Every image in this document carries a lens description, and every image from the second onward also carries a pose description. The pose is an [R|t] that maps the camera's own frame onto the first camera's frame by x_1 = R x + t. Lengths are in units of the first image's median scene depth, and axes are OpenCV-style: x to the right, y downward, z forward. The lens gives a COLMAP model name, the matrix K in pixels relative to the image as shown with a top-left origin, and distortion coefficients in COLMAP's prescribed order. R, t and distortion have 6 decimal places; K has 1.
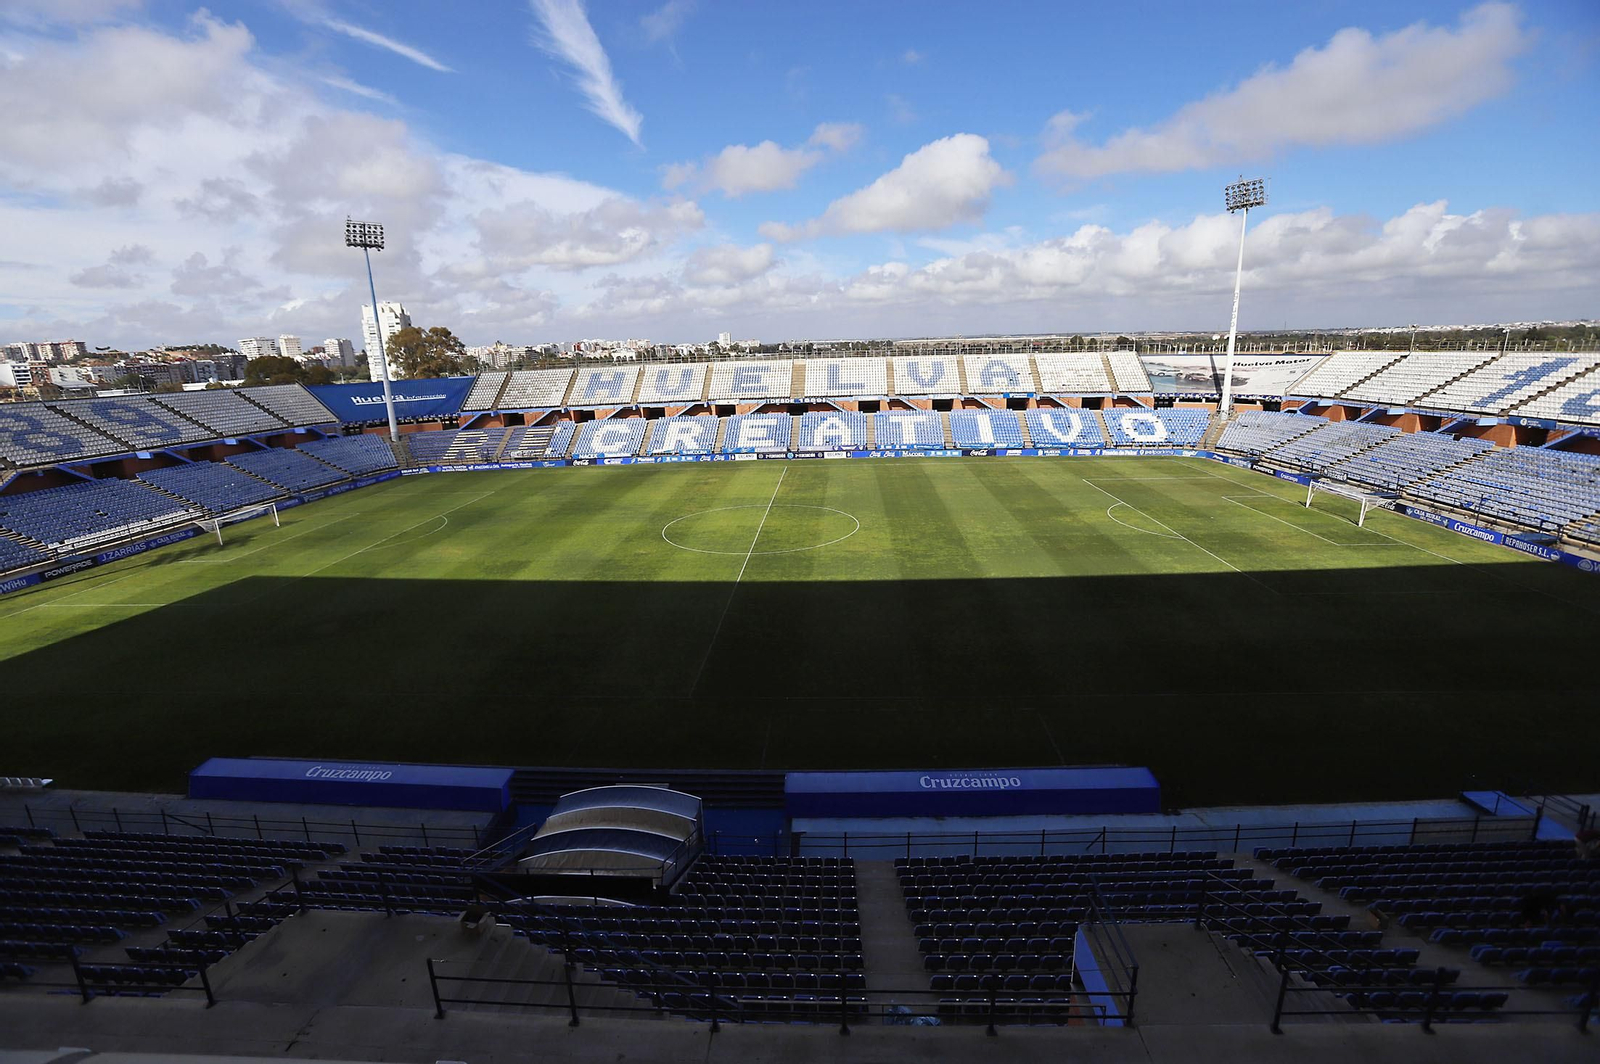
lens RADIAL K [[730.3, 0, 802.5], [0, 730.3, 531.5], [0, 0, 1]] dist [-0.059517, 0.023257]
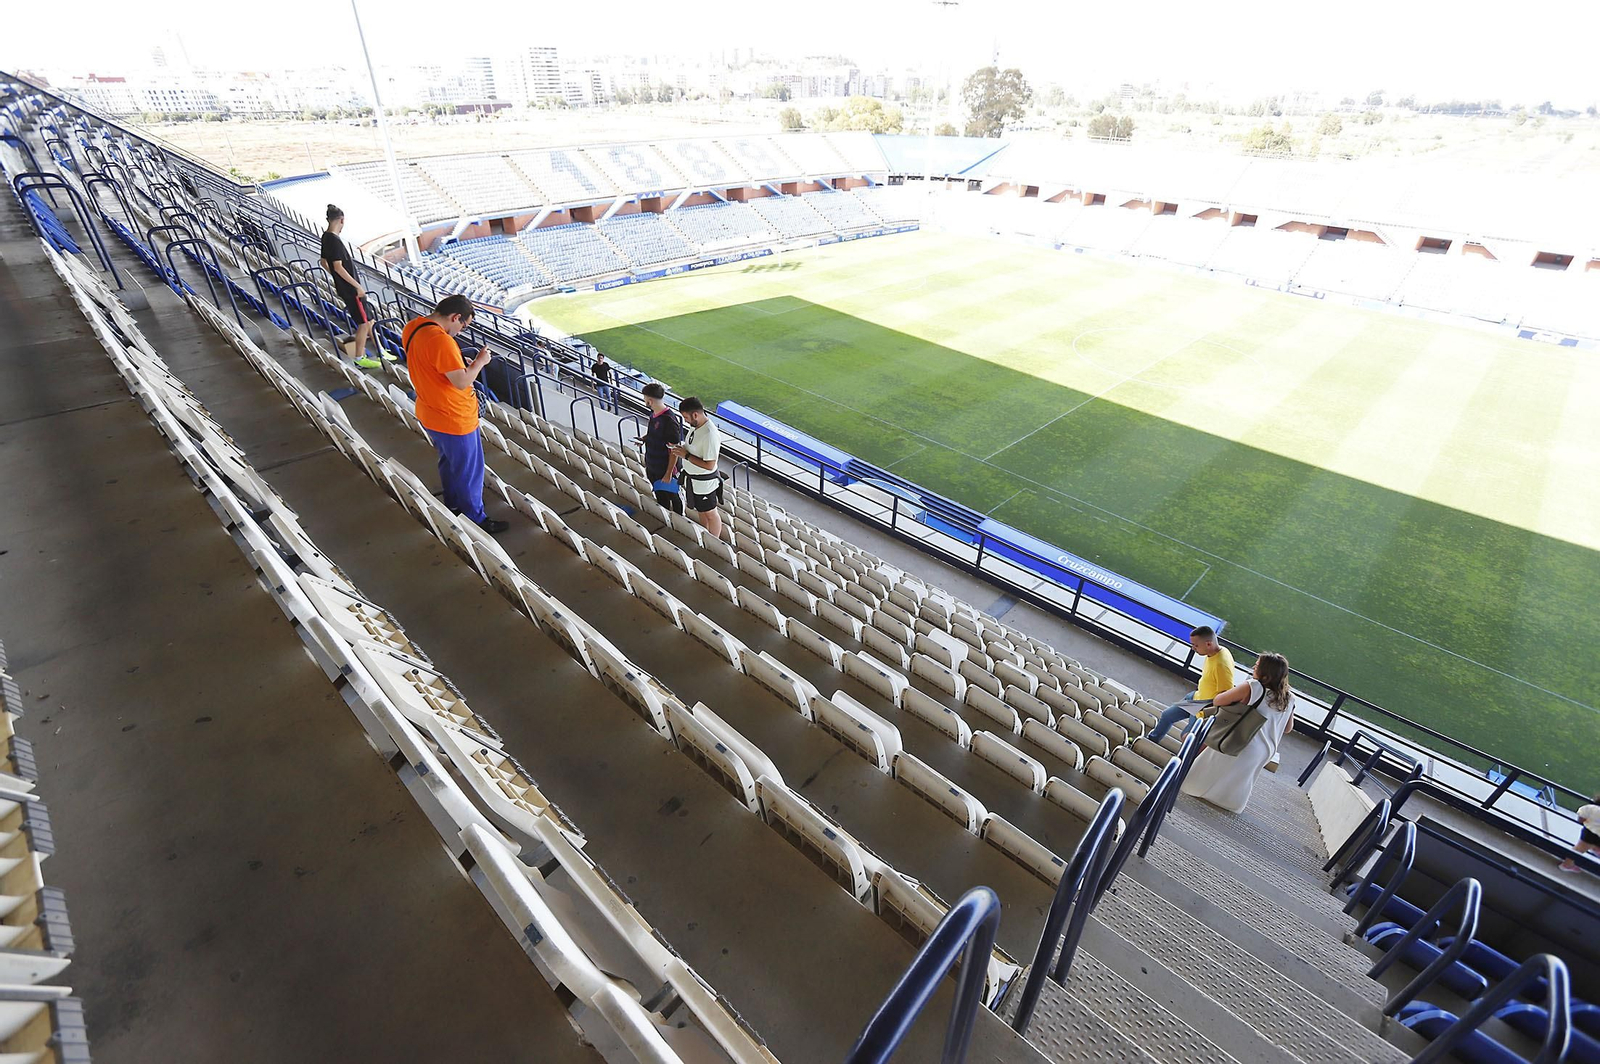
lens RADIAL K [[730.3, 0, 794.9], [0, 730.3, 546.0], [0, 0, 1]] dist [-0.059517, 0.023257]
pose [[0.740322, 0.408639, -0.533795, 0.139726], [-0.207281, 0.894109, 0.396993, -0.039904], [0.639498, -0.183258, 0.746632, -0.117316]]
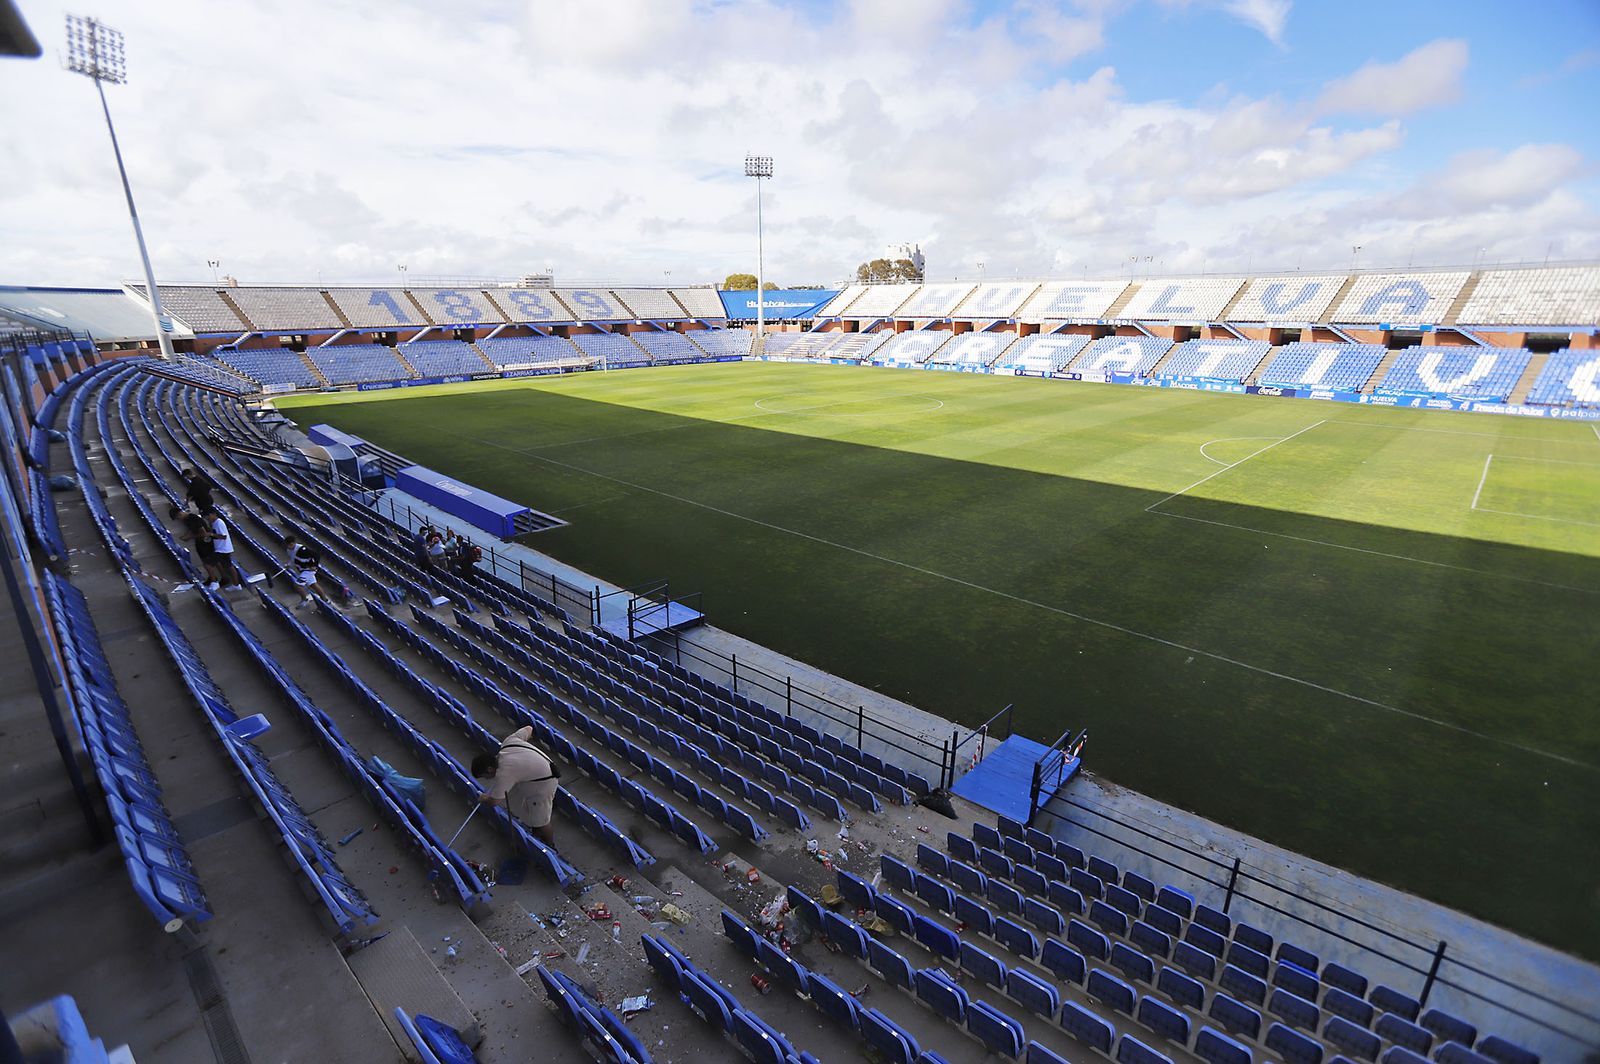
lens RADIAL K [[730.3, 0, 794.1], [0, 730.3, 534.7], [0, 0, 1]] dist [-0.059517, 0.023257]
pose [[0.738500, 0.225564, -0.635405, 0.374963], [-0.184309, 0.974024, 0.131557, 0.033079], [0.648574, 0.019956, 0.760890, 0.094849]]
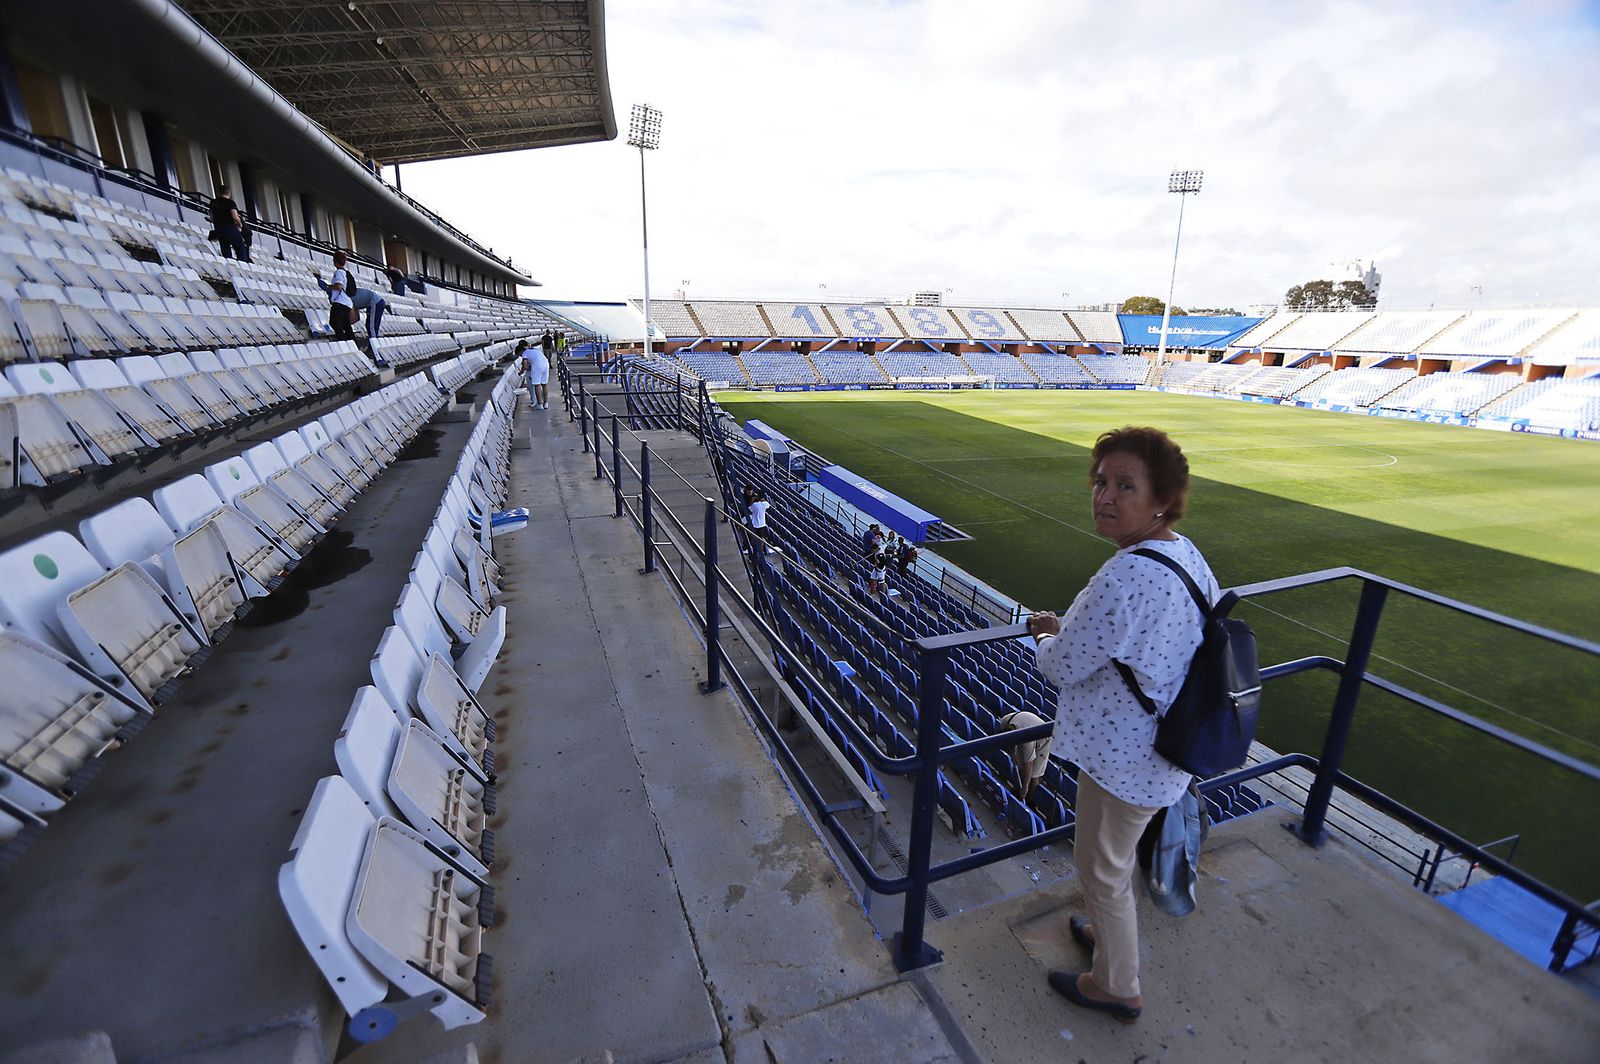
lens RADIAL K [[730.3, 0, 789.2], [0, 730.3, 536.5], [0, 0, 1]] dist [-0.059517, 0.023257]
pose [[0.332290, 0.301184, -0.893796, 0.372944], [-0.258927, 0.940365, 0.220614, 0.035207], [0.906940, 0.158121, 0.390458, 0.058782]]
